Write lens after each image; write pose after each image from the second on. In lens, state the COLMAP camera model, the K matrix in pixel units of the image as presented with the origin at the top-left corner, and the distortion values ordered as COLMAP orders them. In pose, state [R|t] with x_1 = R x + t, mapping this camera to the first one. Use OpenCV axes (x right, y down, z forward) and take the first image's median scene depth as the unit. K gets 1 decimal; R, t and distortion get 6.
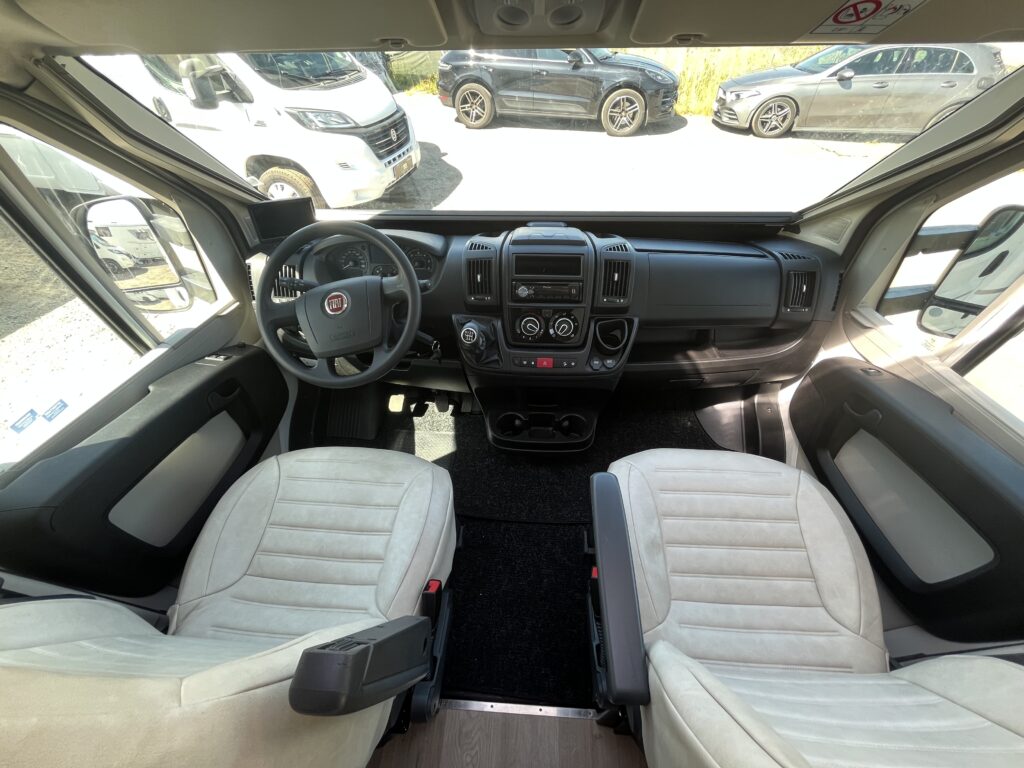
lens RADIAL K [[414.1, 0, 505.3], [0, 414.1, 382.0], [0, 0, 1]] dist [-0.005299, 0.000718]
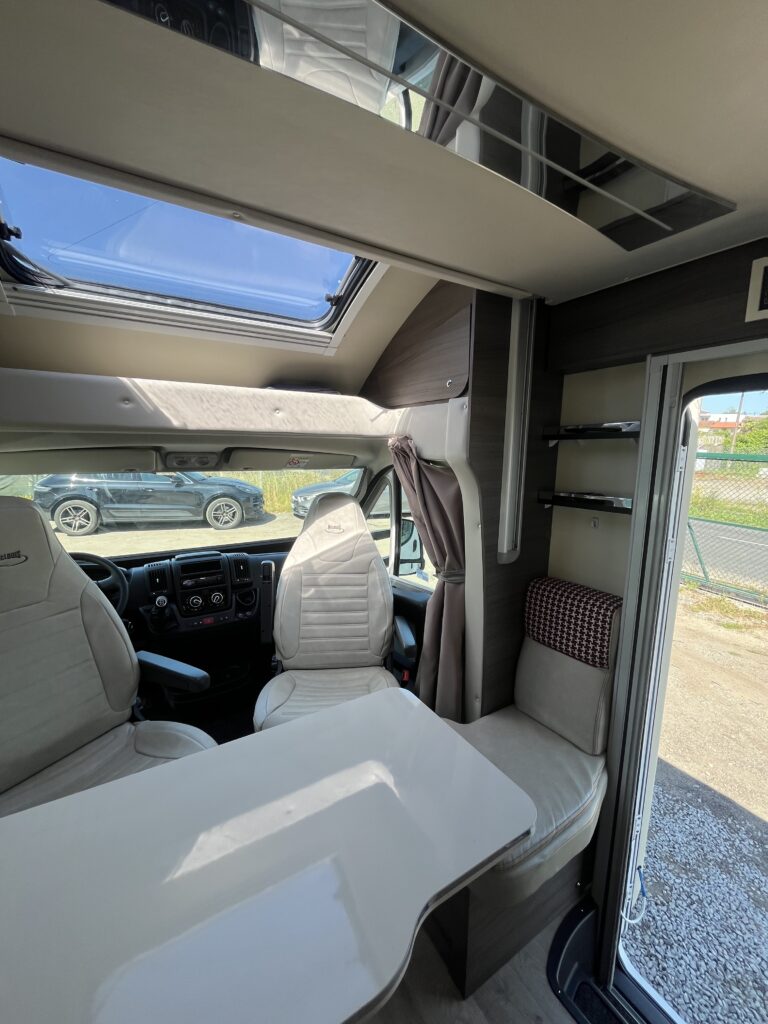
lens RADIAL K [[414.1, 0, 383.6], [0, 414.1, 509.3], [0, 0, 1]] dist [-0.005299, 0.000718]
pose [[0.821101, -0.057228, 0.567907, -0.033507], [0.365376, 0.817094, -0.445934, 0.079853], [-0.438514, 0.573656, 0.691827, -0.096519]]
